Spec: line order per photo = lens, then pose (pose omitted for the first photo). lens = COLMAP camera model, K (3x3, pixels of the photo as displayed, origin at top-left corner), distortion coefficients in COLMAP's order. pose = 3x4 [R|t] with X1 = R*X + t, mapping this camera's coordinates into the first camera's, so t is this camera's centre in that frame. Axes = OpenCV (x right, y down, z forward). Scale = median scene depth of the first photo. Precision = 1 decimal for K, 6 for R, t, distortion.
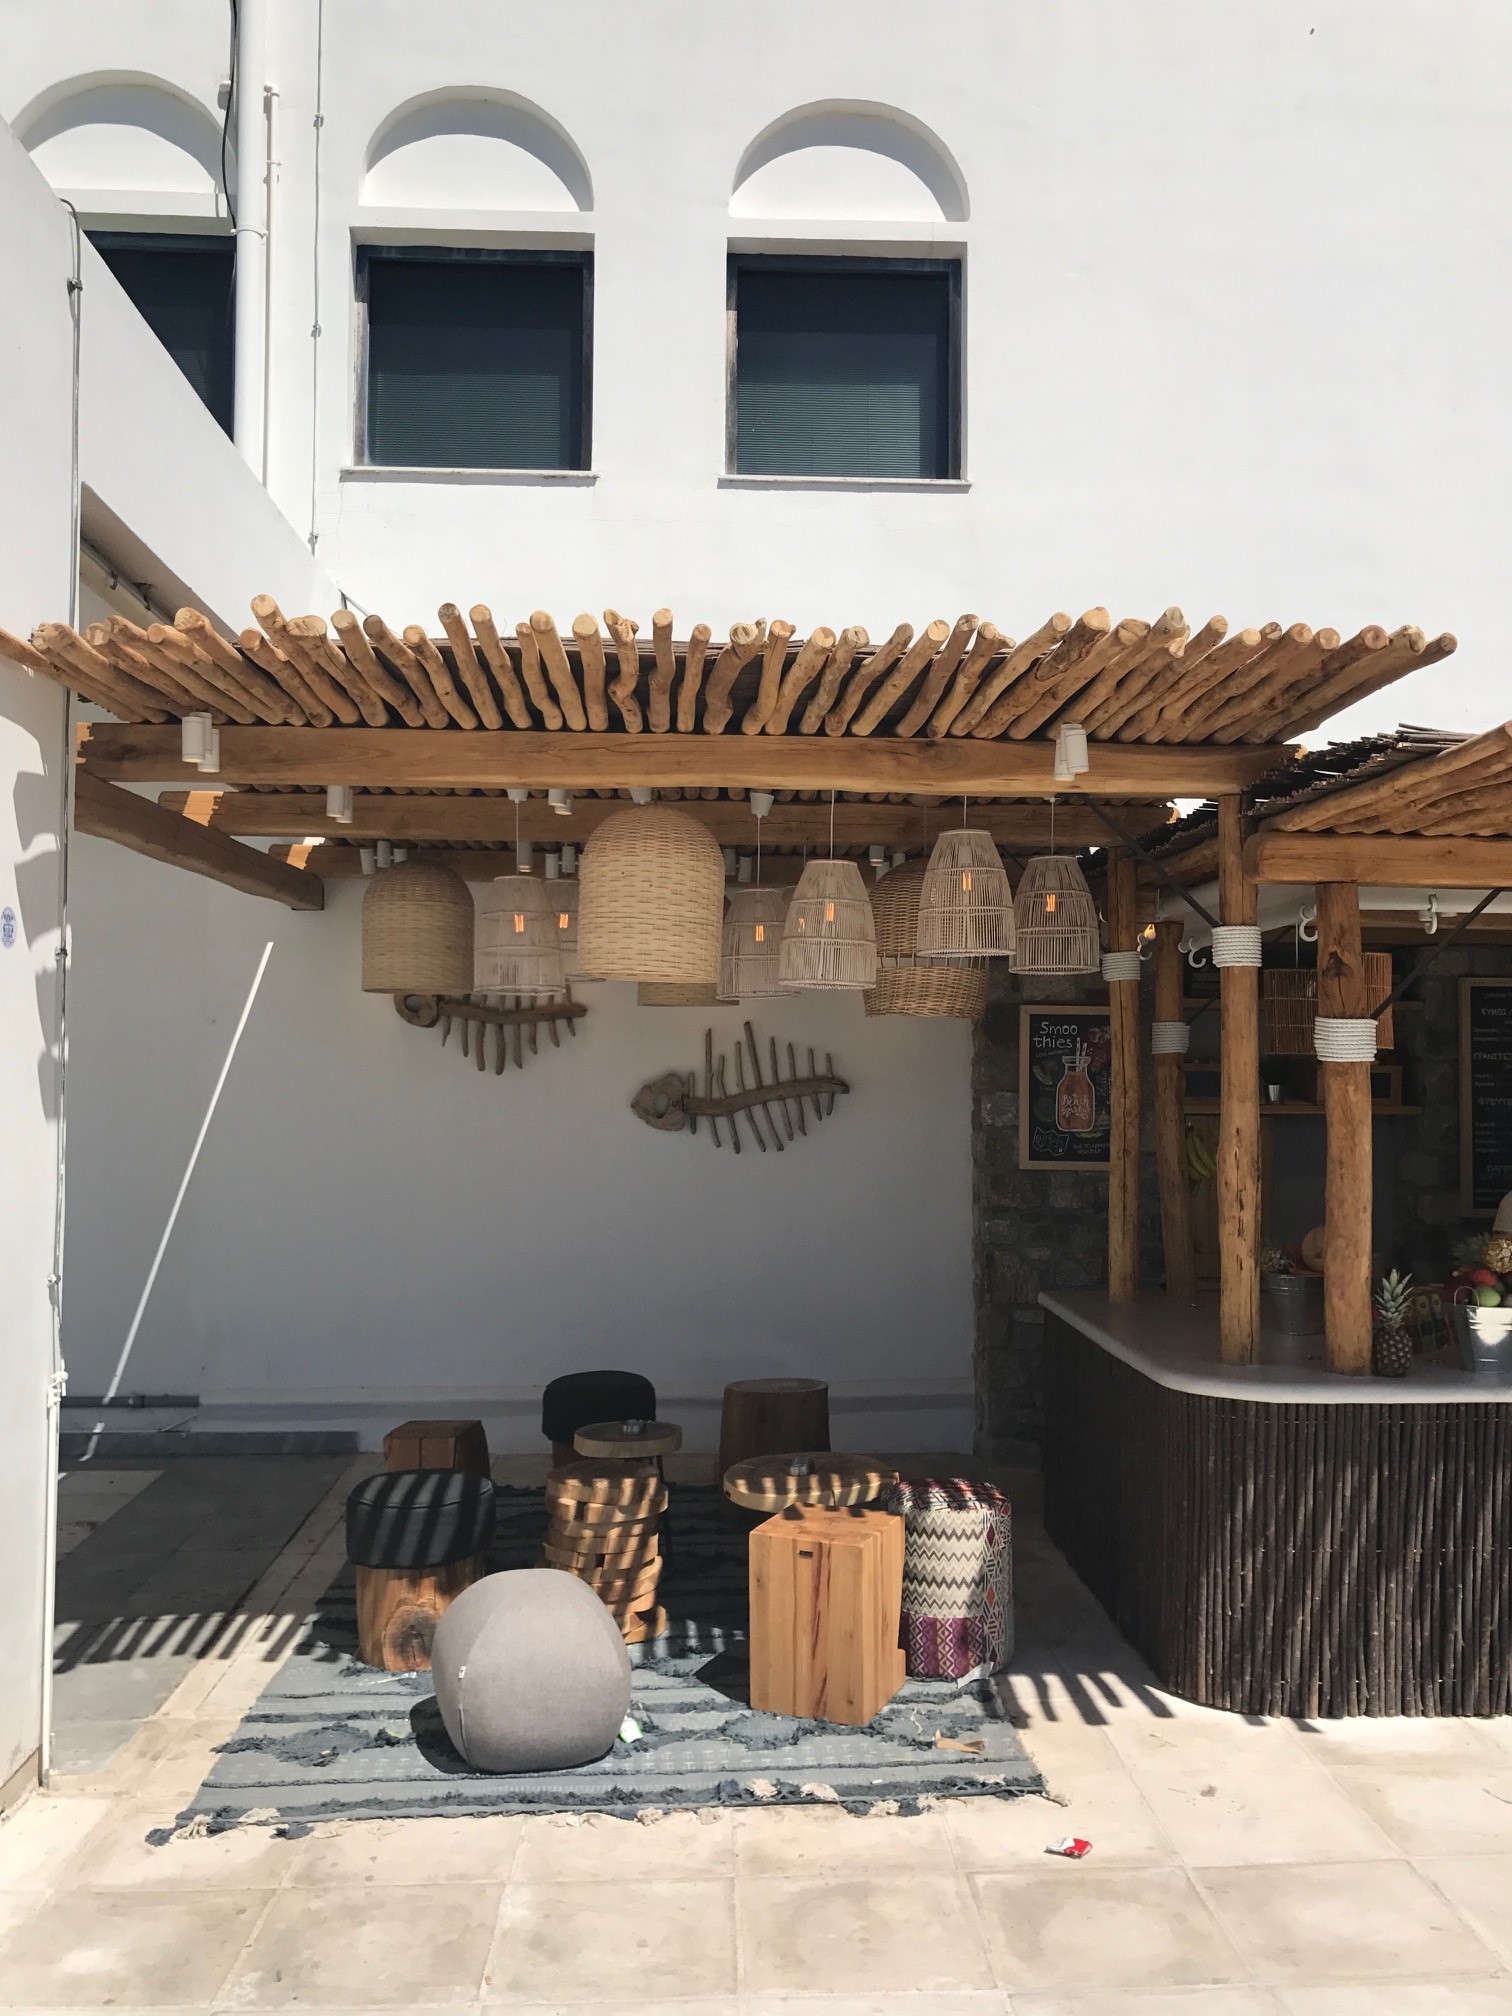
lens RADIAL K [[1691.8, 0, 745.8], [0, 1691.8, 1006.1], [0, 0, 1]] dist [0.027216, -0.012774]
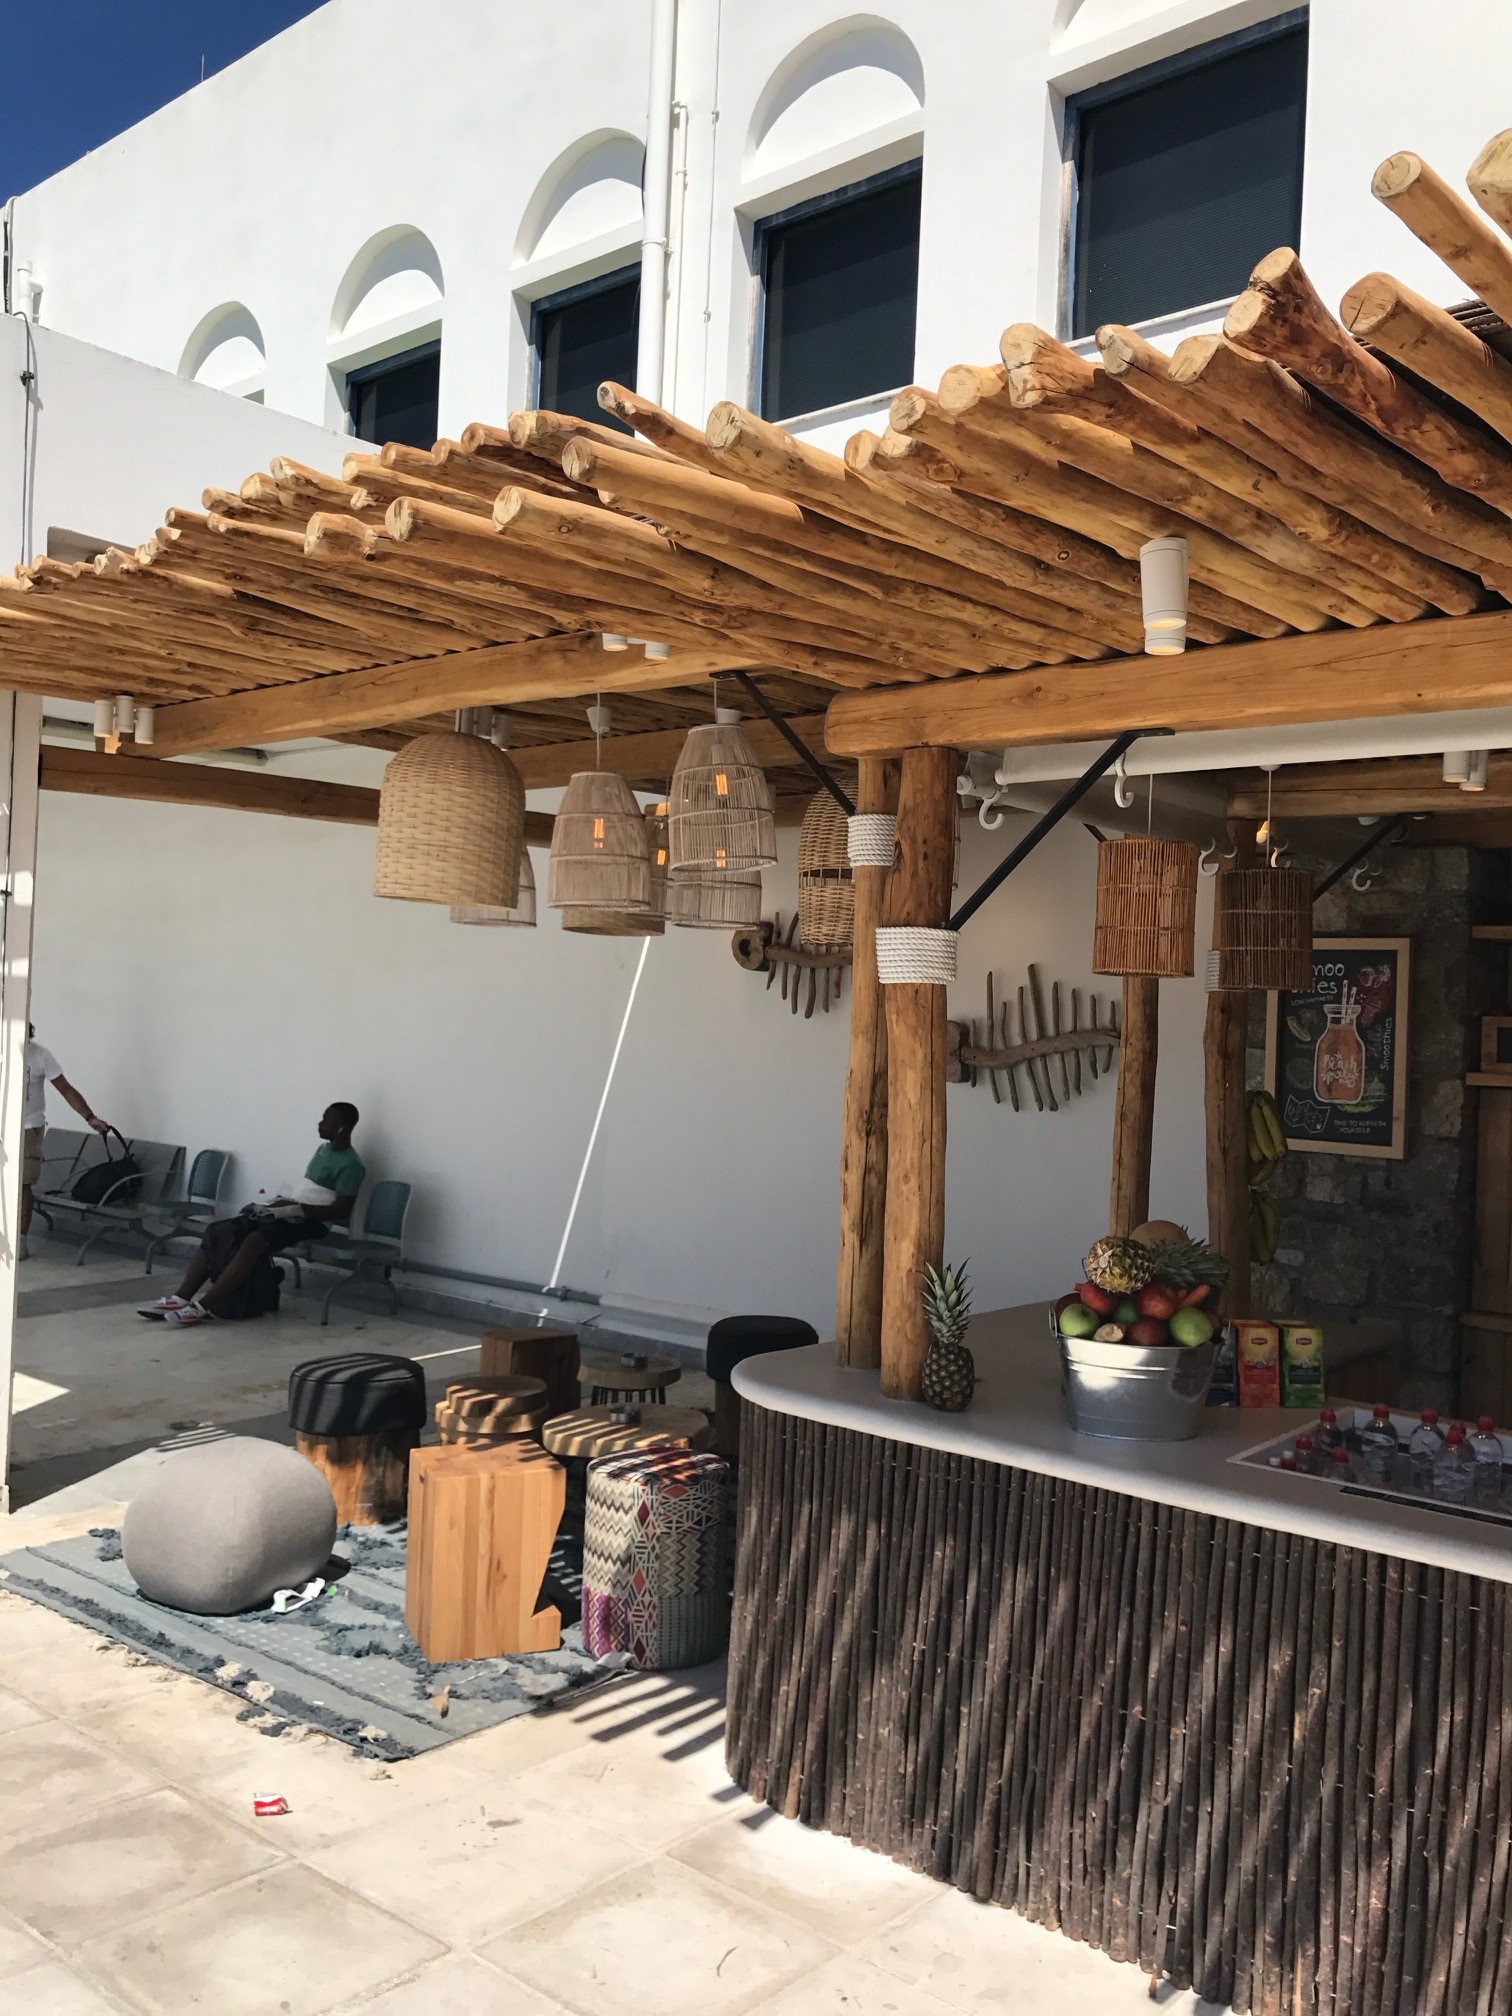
lens RADIAL K [[1682.6, 0, 756.0], [0, 1682.6, 1008.0], [0, 0, 1]] dist [0.039156, -0.013766]
pose [[0.719732, 0.012151, -0.694145, 0.829349], [-0.004272, 0.999905, 0.013074, 0.034180], [0.694238, -0.006445, 0.719716, 0.415553]]
